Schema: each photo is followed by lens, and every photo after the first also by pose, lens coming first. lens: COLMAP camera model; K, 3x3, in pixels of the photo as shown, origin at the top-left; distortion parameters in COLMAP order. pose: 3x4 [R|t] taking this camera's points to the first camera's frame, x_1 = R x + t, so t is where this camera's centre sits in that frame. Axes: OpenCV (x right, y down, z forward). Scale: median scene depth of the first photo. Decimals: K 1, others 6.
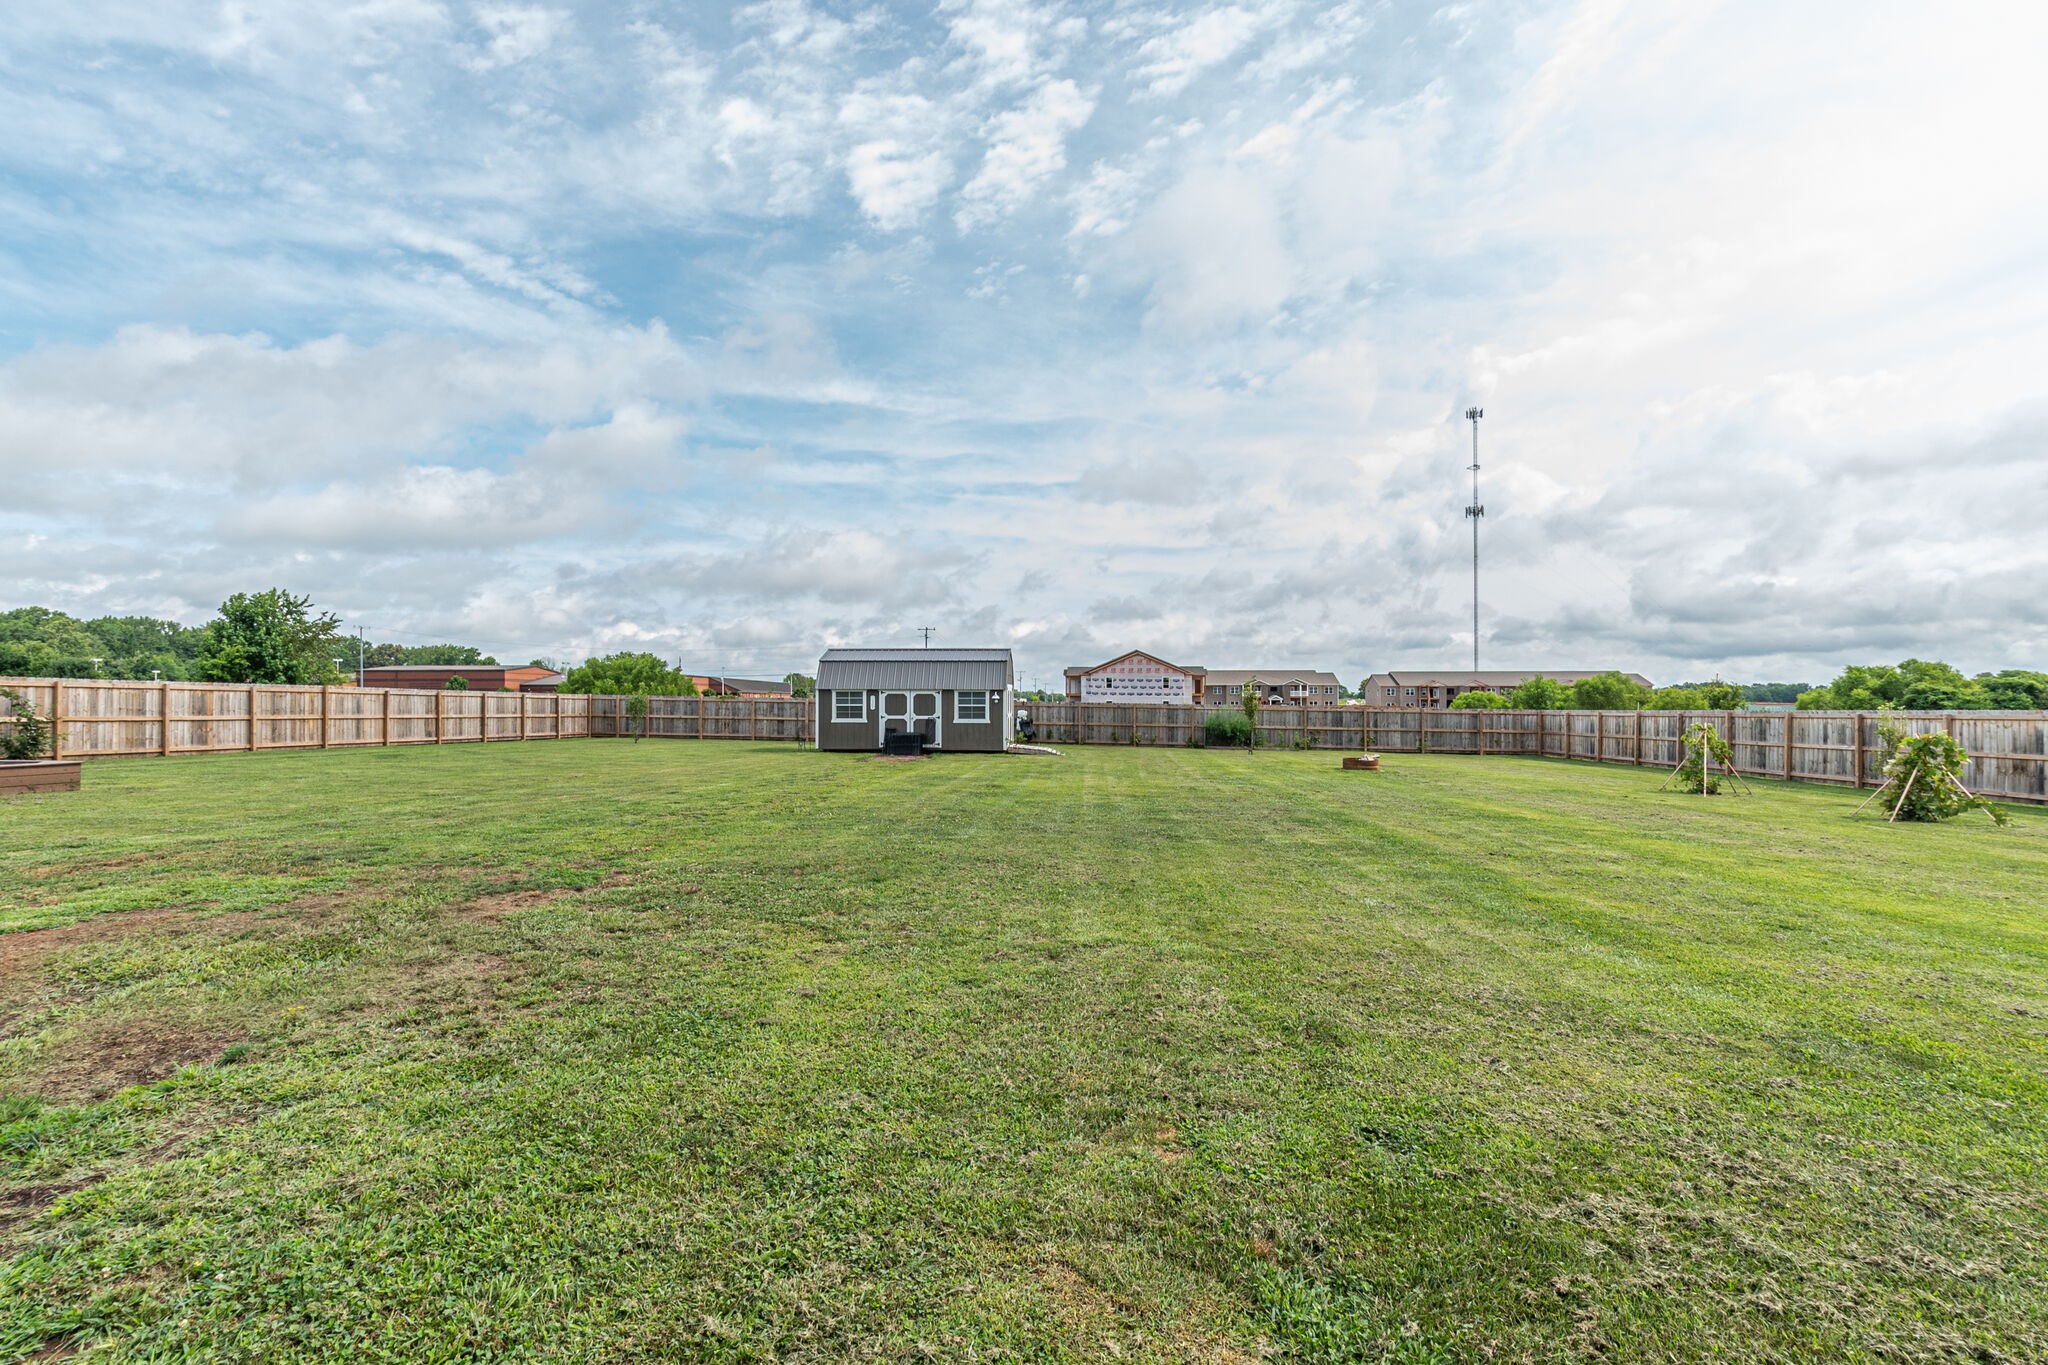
lens RADIAL K [[928.8, 0, 1025.9], [0, 928.8, 701.4], [0, 0, 1]] dist [-0.000378, -0.000227]
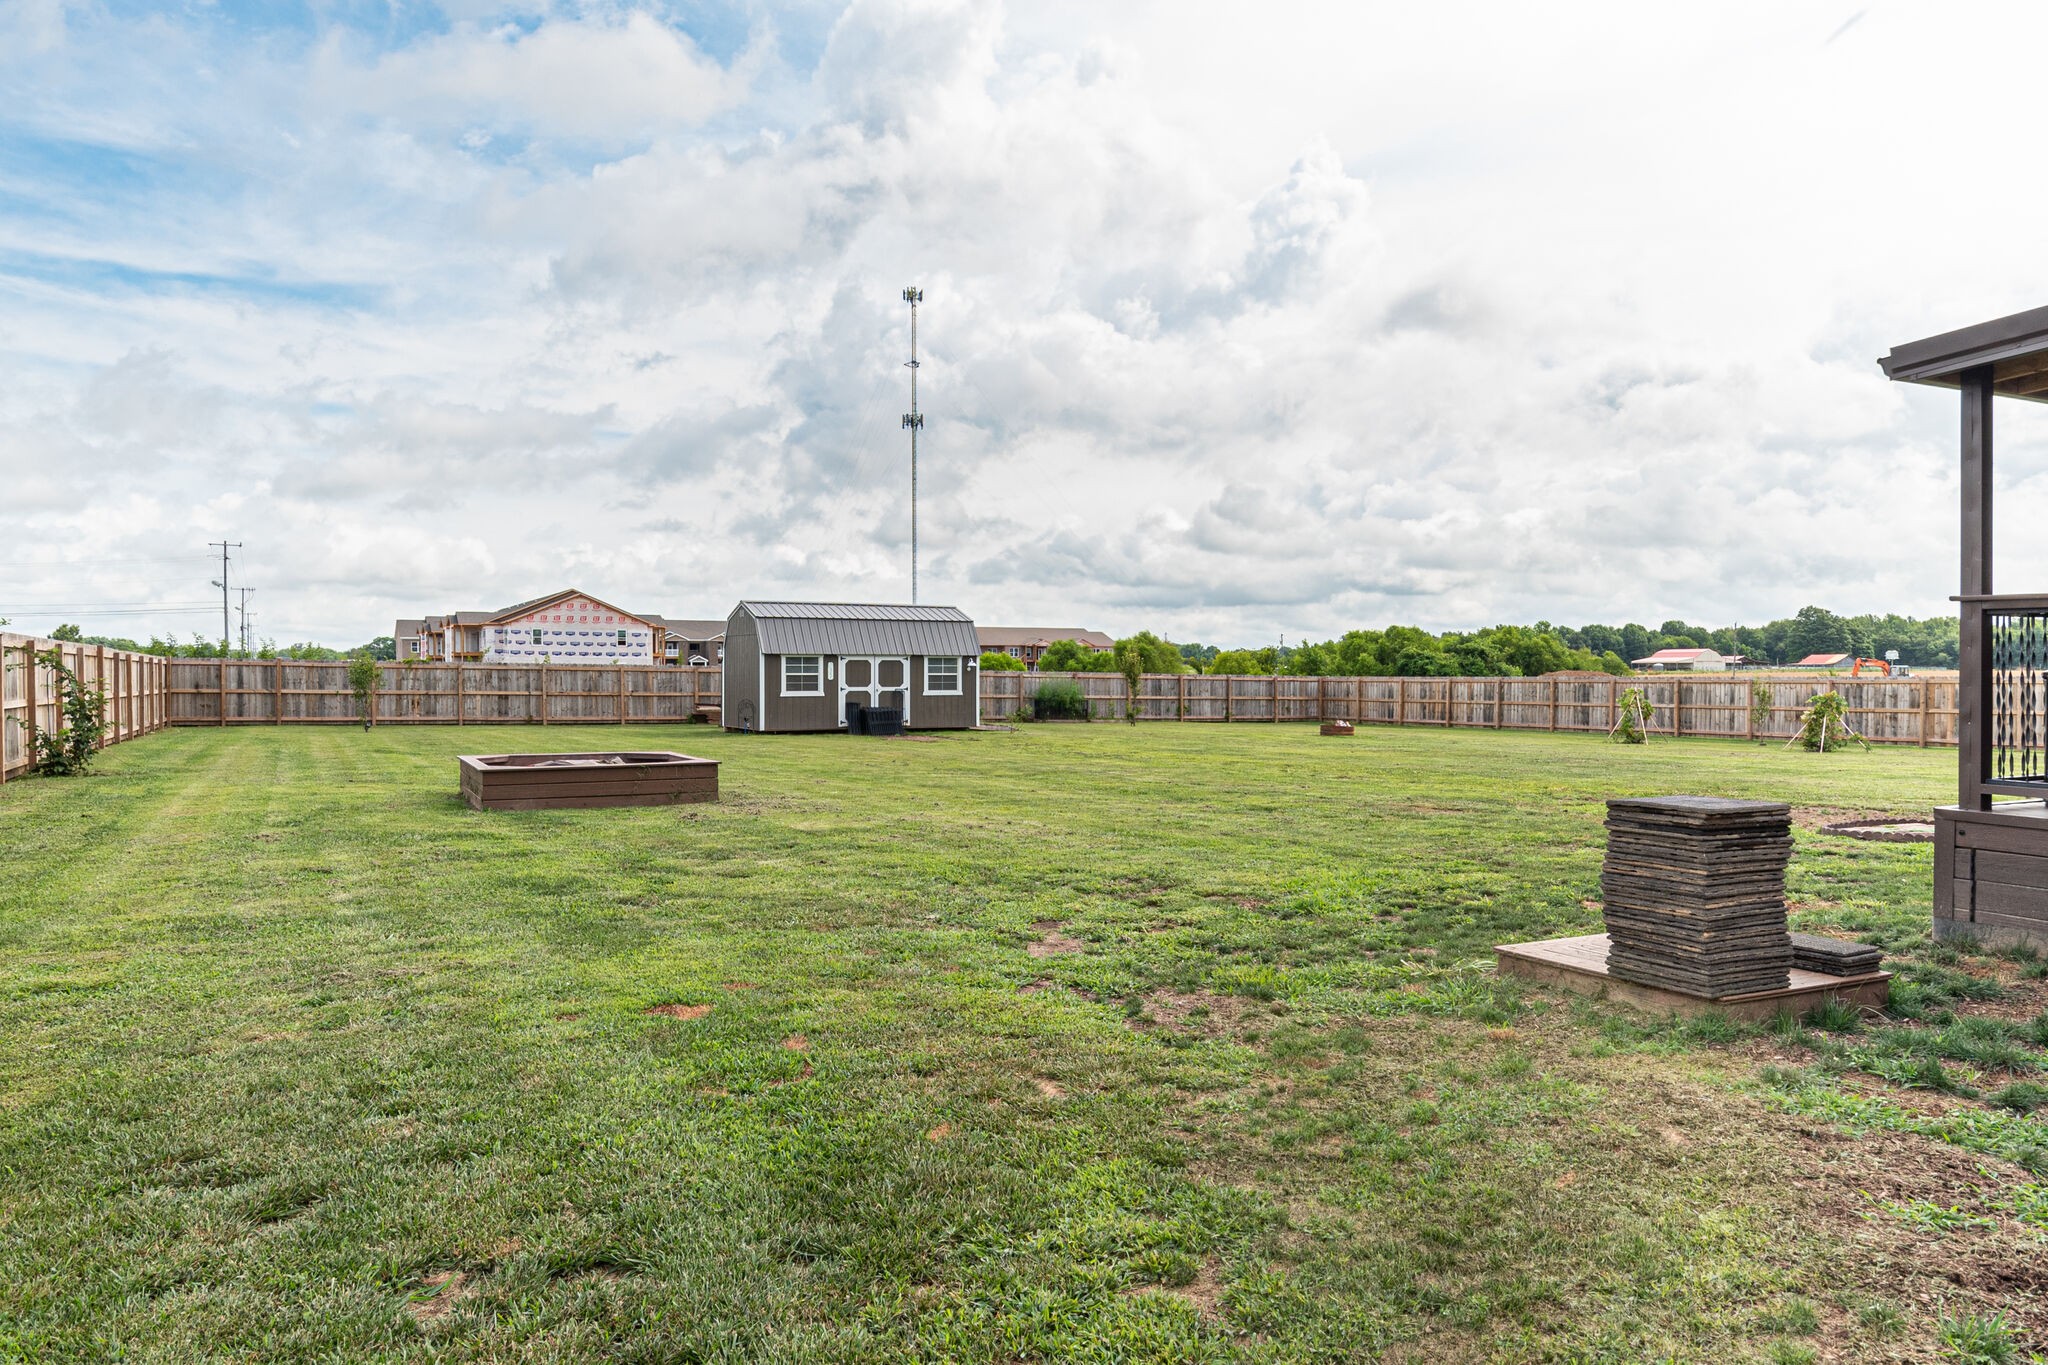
lens RADIAL K [[1373.2, 0, 1018.6], [0, 1373.2, 681.8], [0, 0, 1]] dist [0.001308, 0.000500]
pose [[0.828020, -0.005677, 0.560670, -0.672484], [-0.002185, 0.999908, 0.013352, -0.005339], [-0.560695, -0.012281, 0.827931, -0.062994]]
